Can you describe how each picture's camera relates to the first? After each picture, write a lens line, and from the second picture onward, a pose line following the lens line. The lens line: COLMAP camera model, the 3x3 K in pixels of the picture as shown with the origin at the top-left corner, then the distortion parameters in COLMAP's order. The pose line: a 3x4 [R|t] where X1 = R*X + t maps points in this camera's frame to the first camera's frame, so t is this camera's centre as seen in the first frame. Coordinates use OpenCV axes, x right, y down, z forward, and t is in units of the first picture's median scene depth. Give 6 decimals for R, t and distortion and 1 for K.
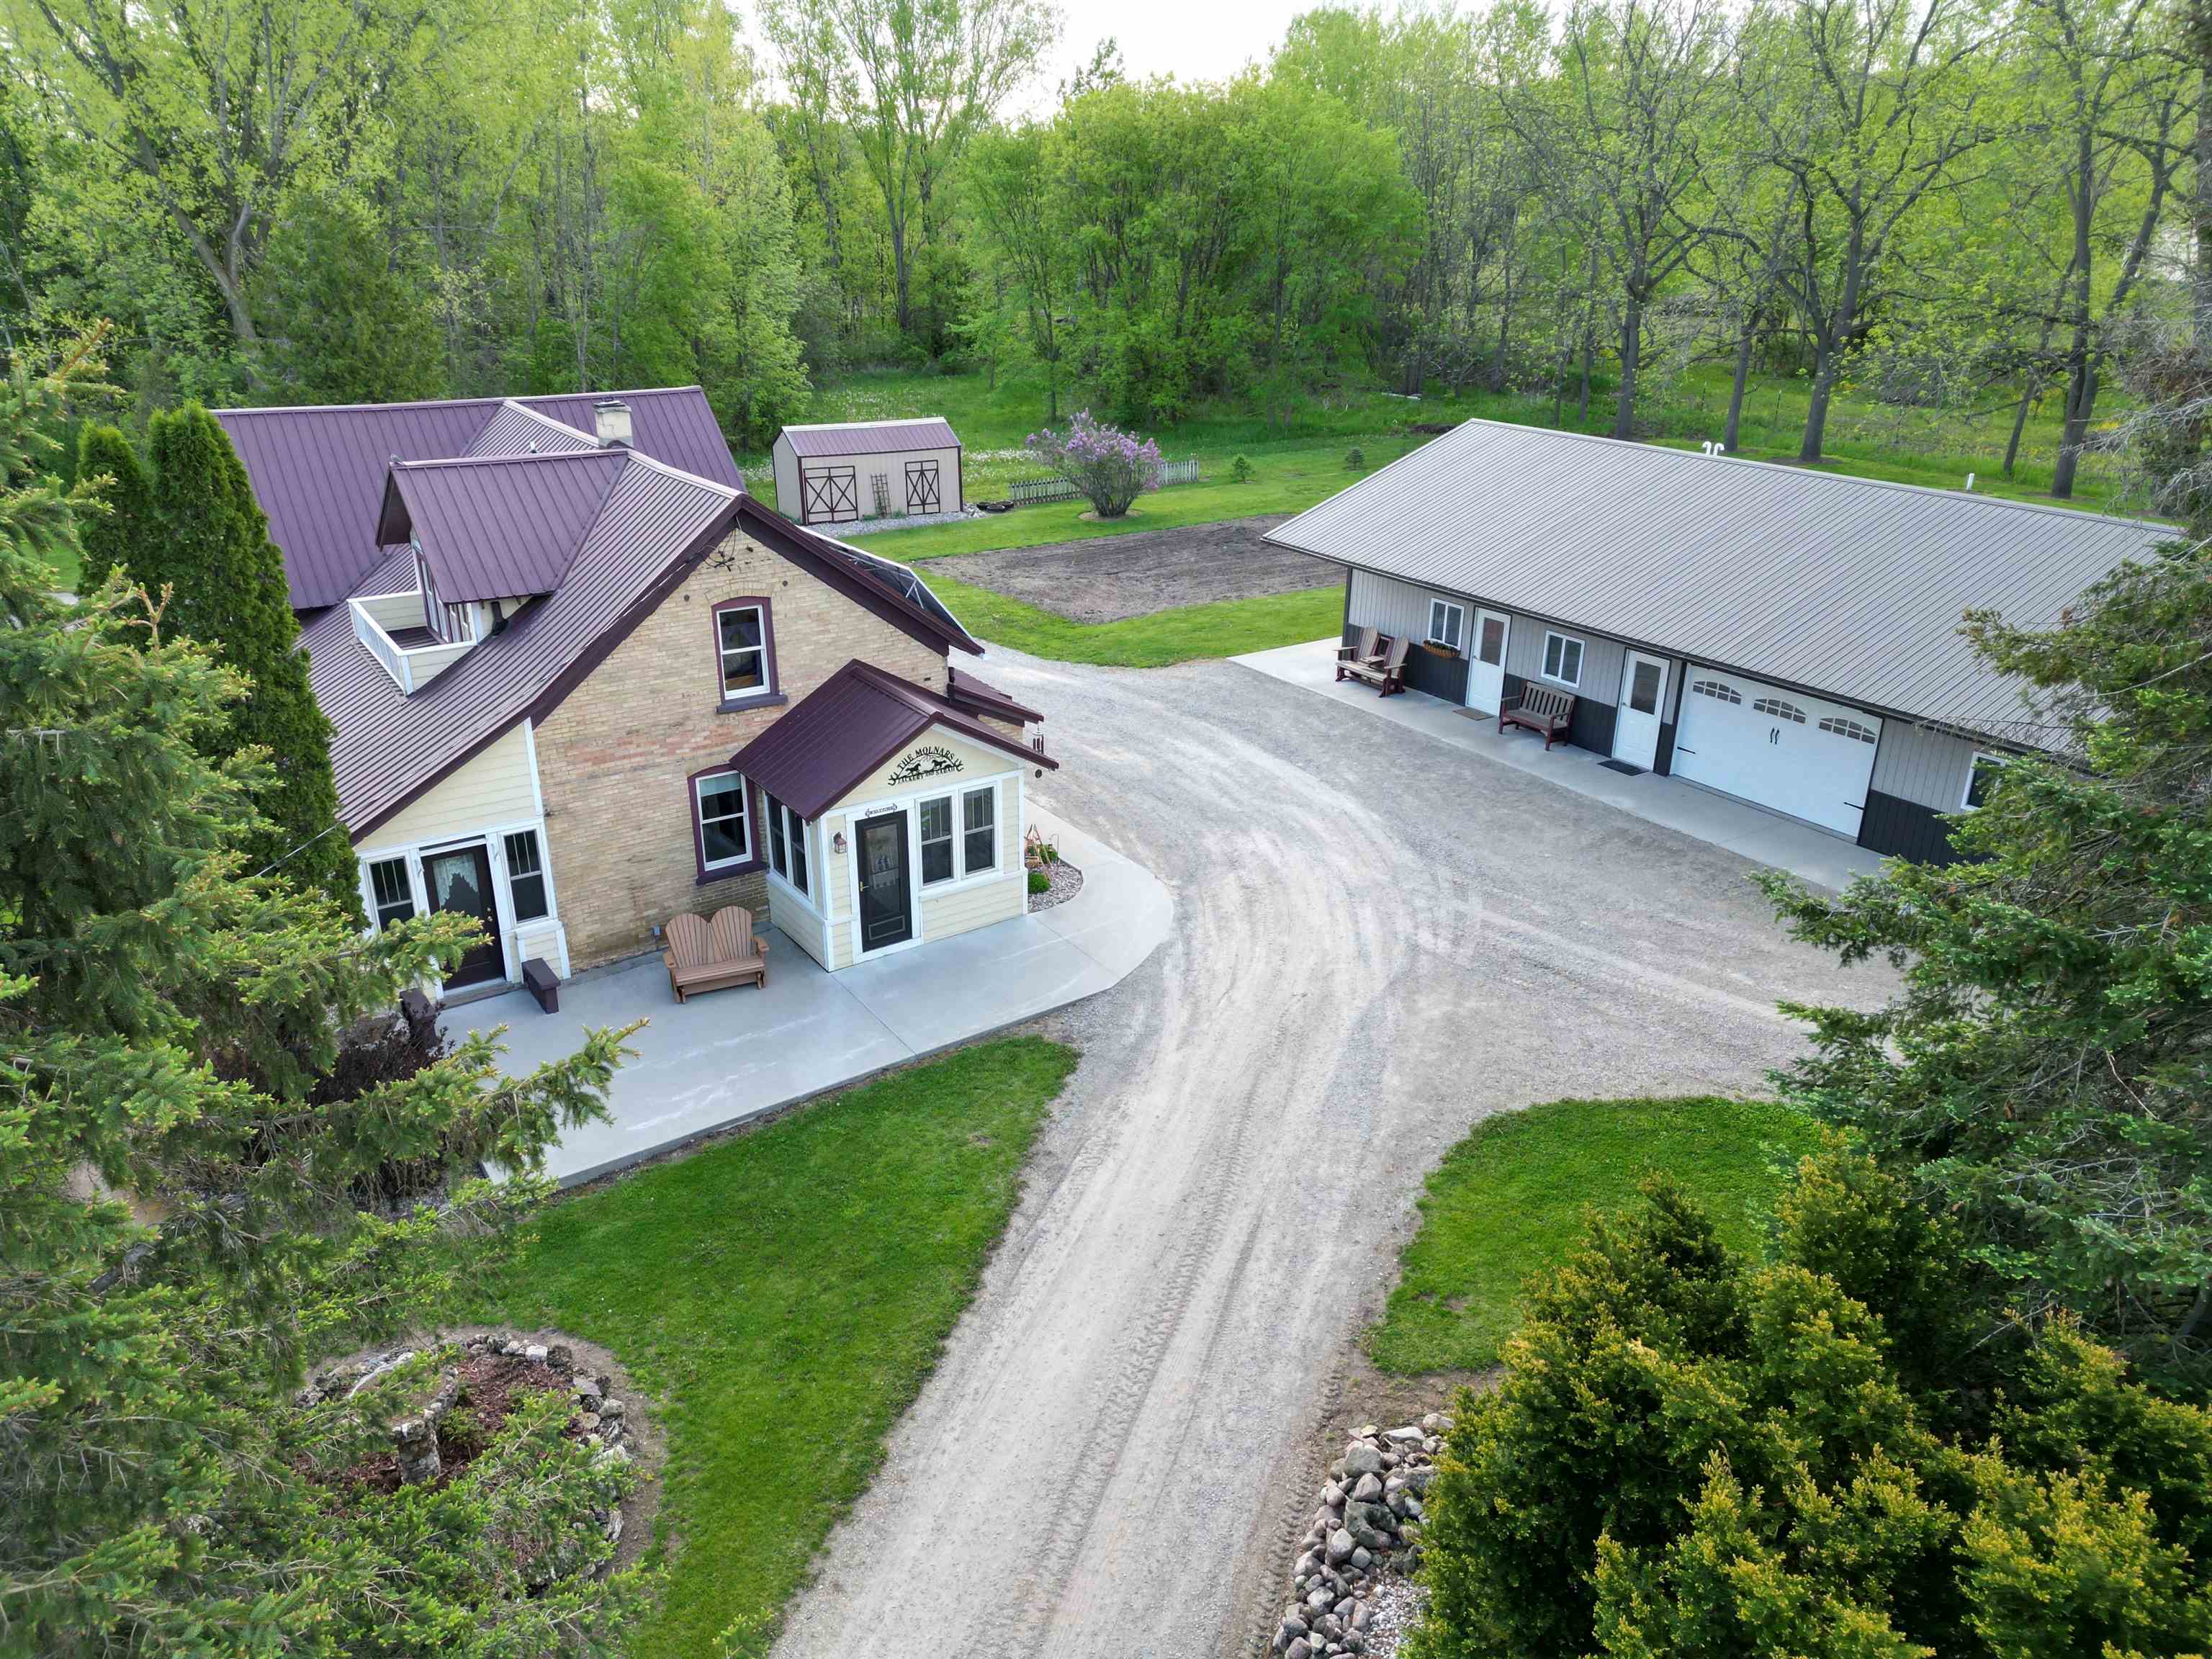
lens RADIAL K [[1519.7, 0, 1106.1], [0, 1519.7, 831.3], [0, 0, 1]] dist [0.057965, -0.030111]
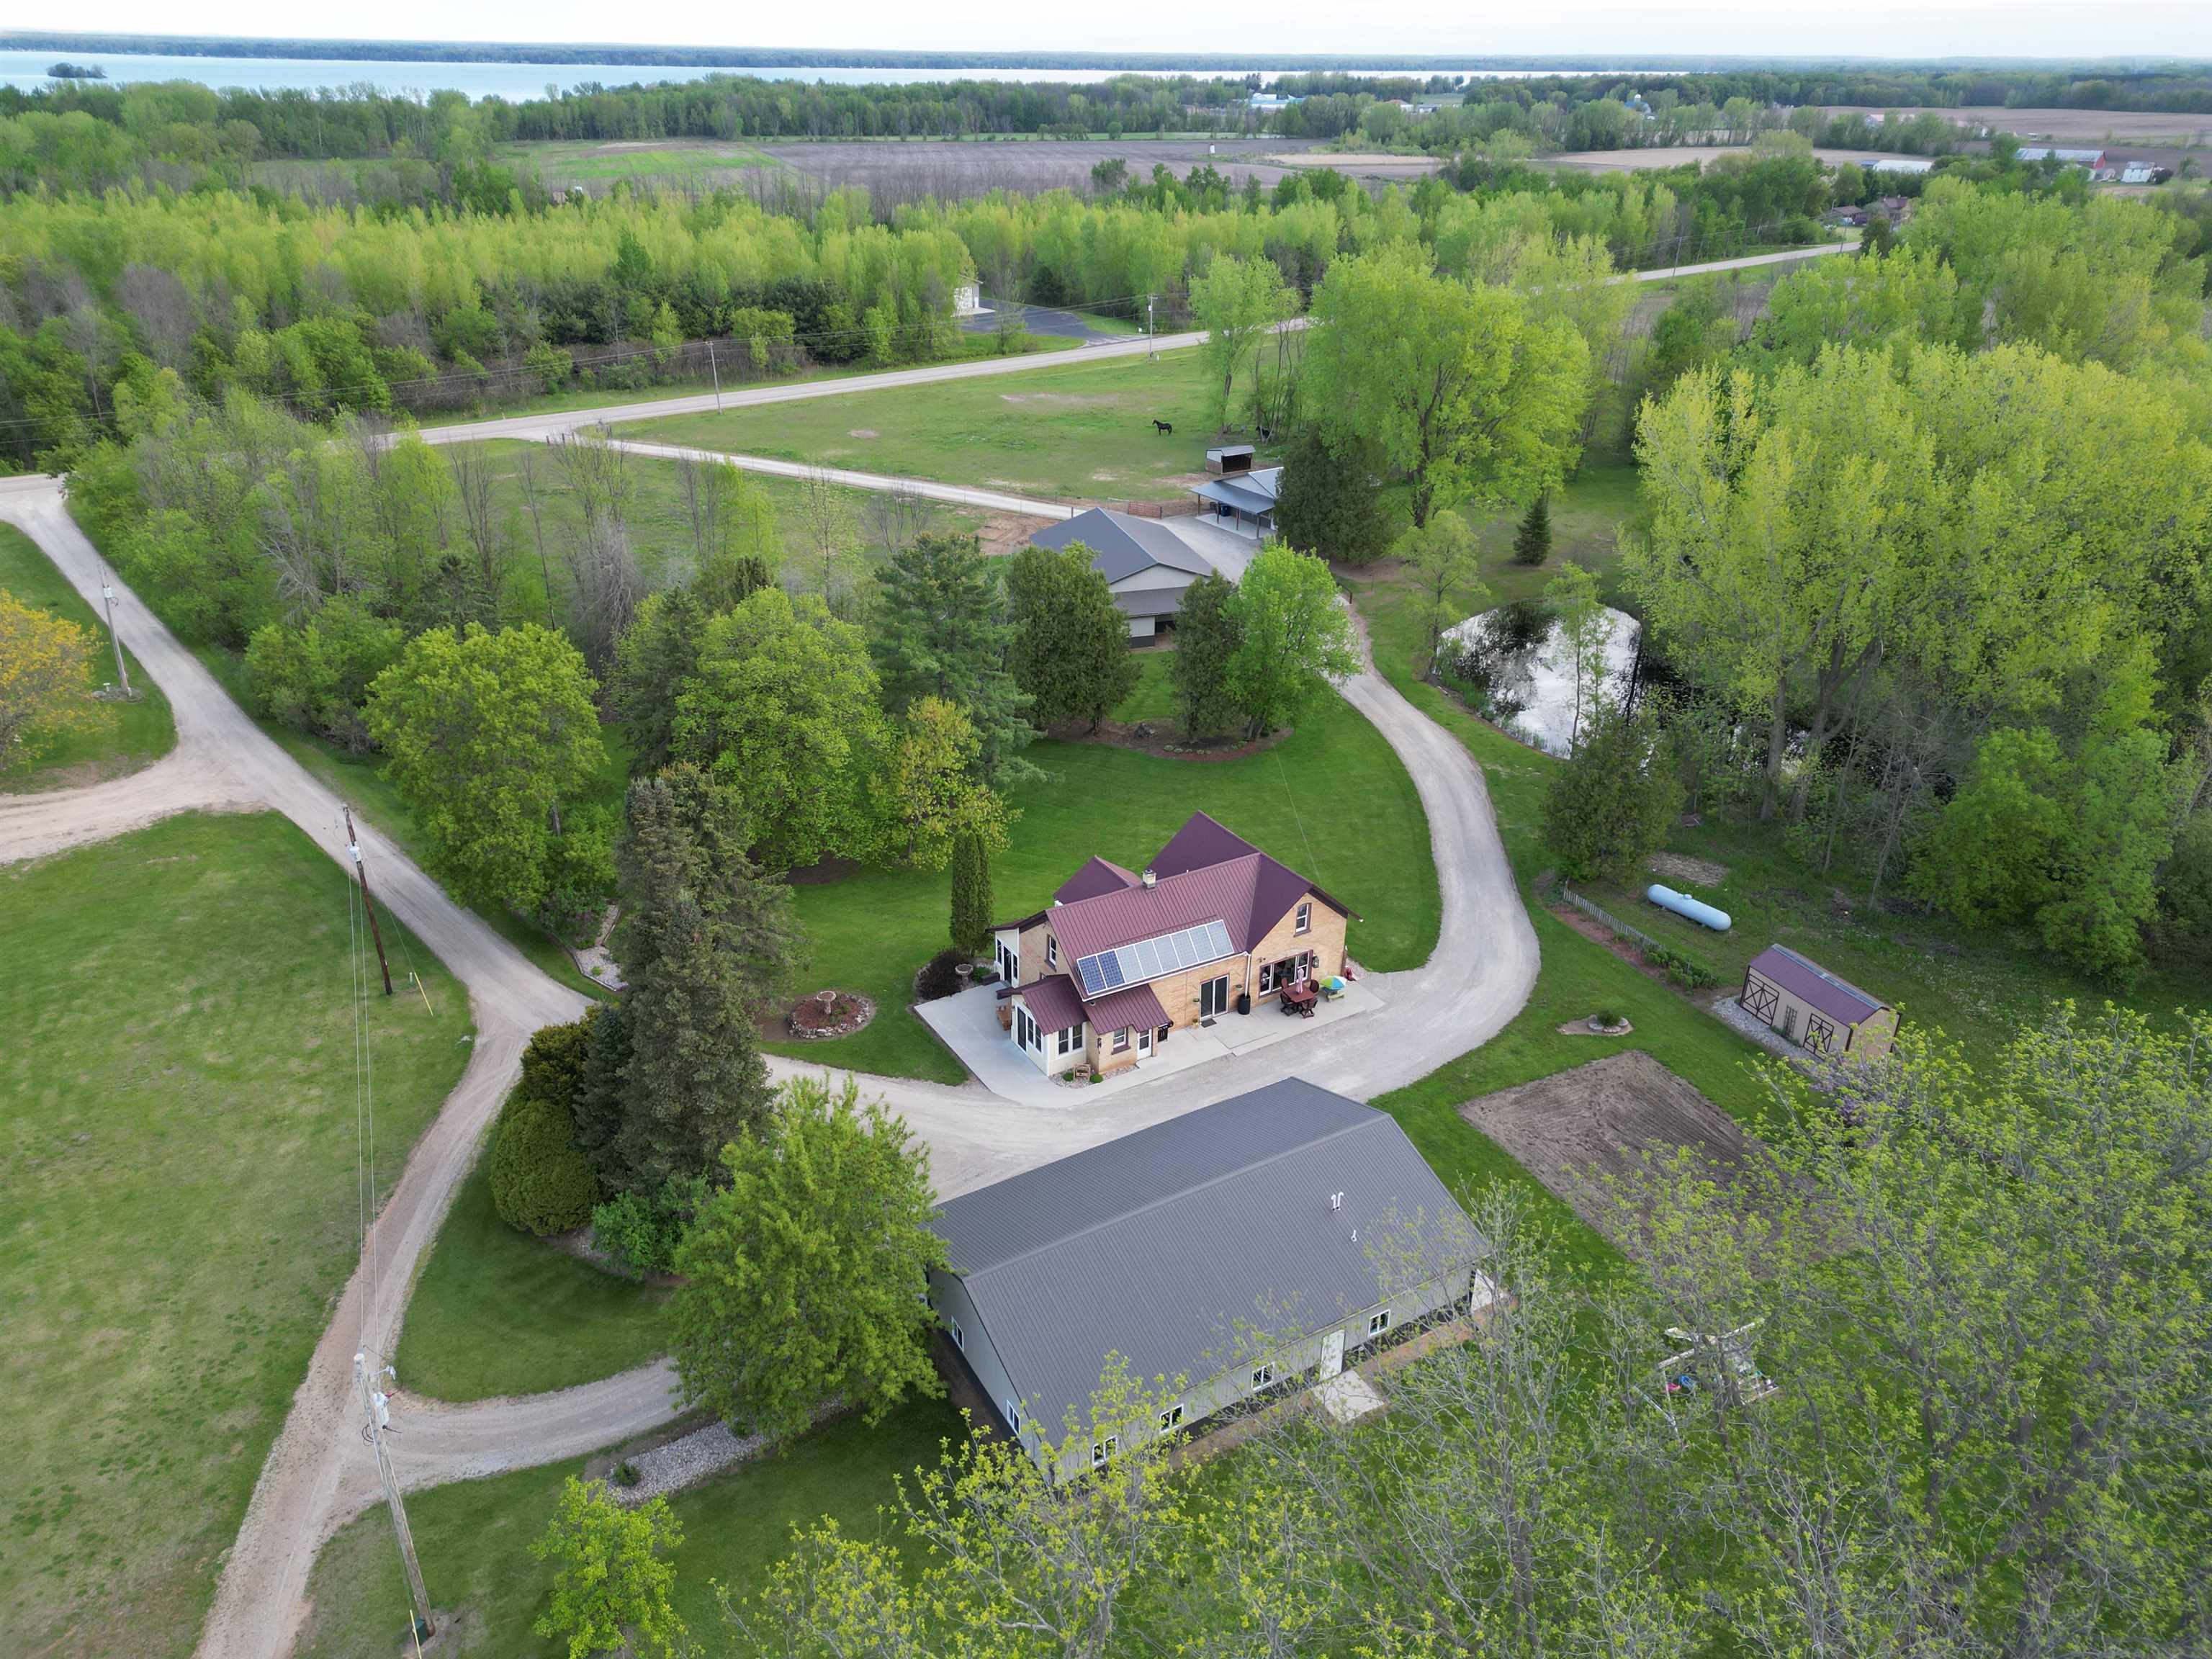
lens RADIAL K [[1519.7, 0, 1095.9], [0, 1519.7, 820.7], [0, 0, 1]] dist [0.057965, -0.030111]
pose [[-0.064763, 0.423763, -0.903455, 1.075058], [-0.388463, 0.823235, 0.413982, -0.720688], [0.919186, 0.377769, 0.111301, 0.254704]]
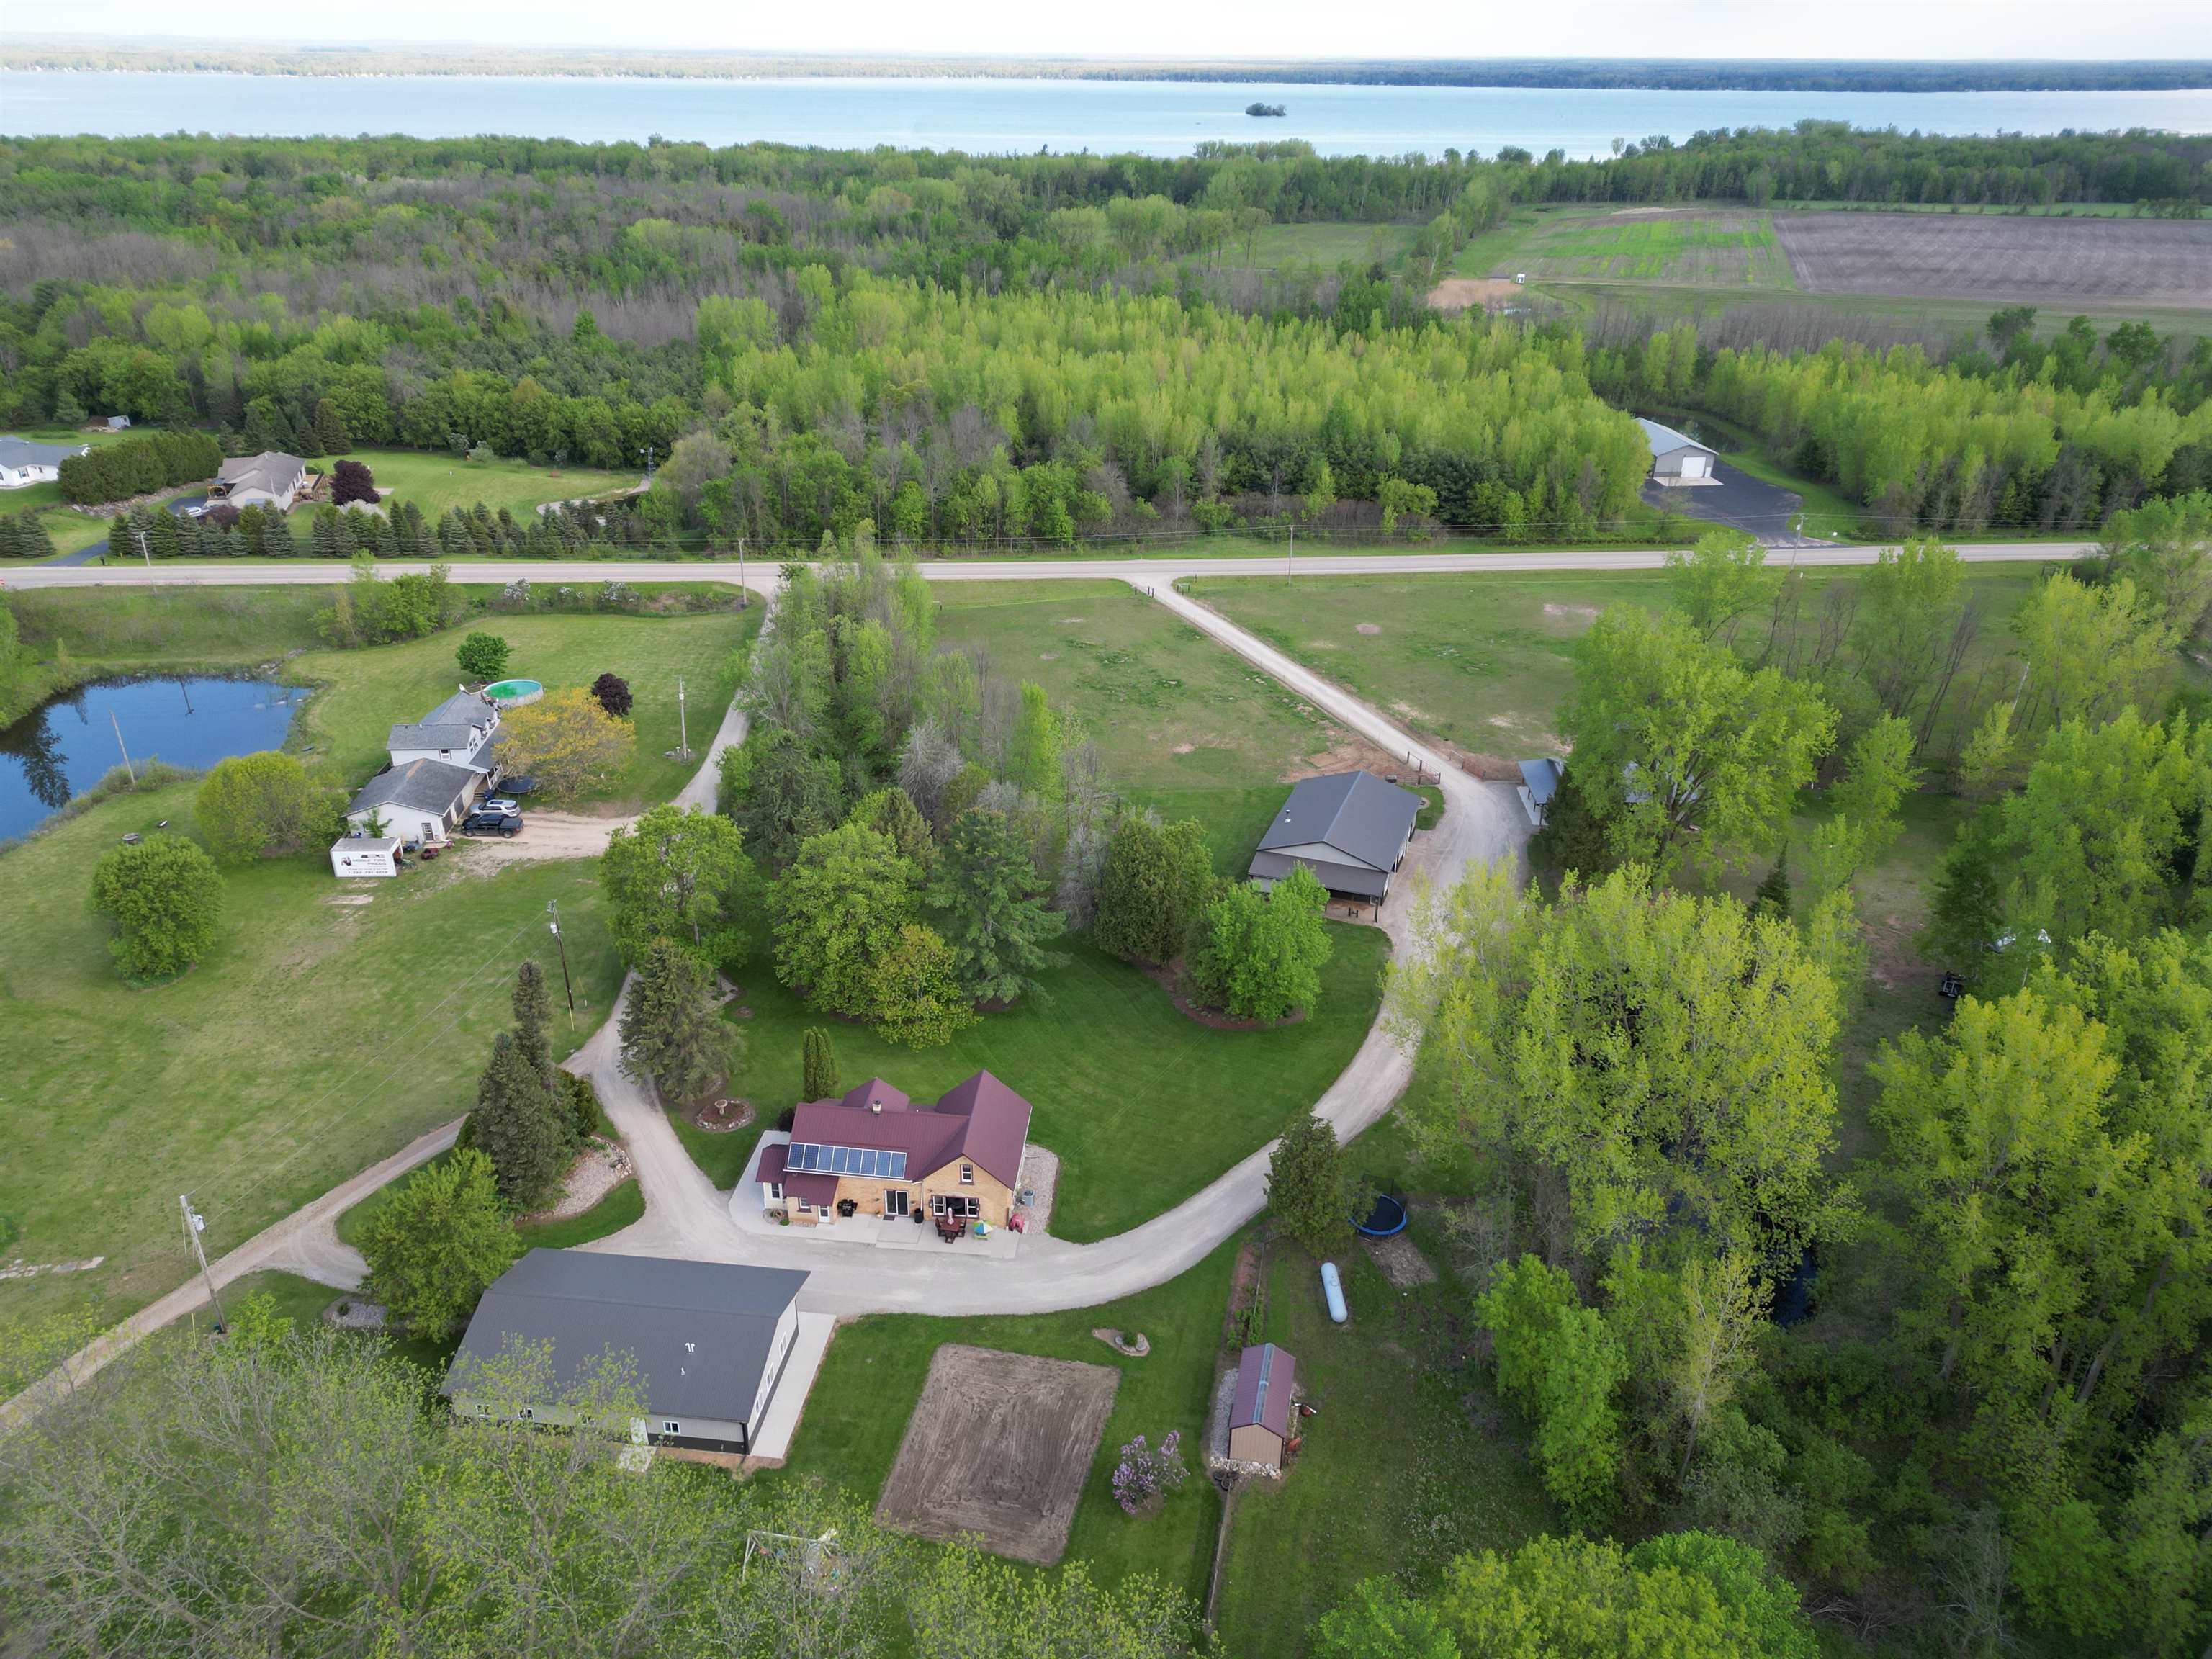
lens RADIAL K [[1519.7, 0, 1113.0], [0, 1519.7, 825.2], [0, 0, 1]] dist [0.057965, -0.030111]
pose [[-0.649539, 0.315163, -0.691933, 0.921488], [-0.305450, 0.725216, 0.617059, -1.729834], [0.696275, 0.612155, -0.374790, 1.212738]]
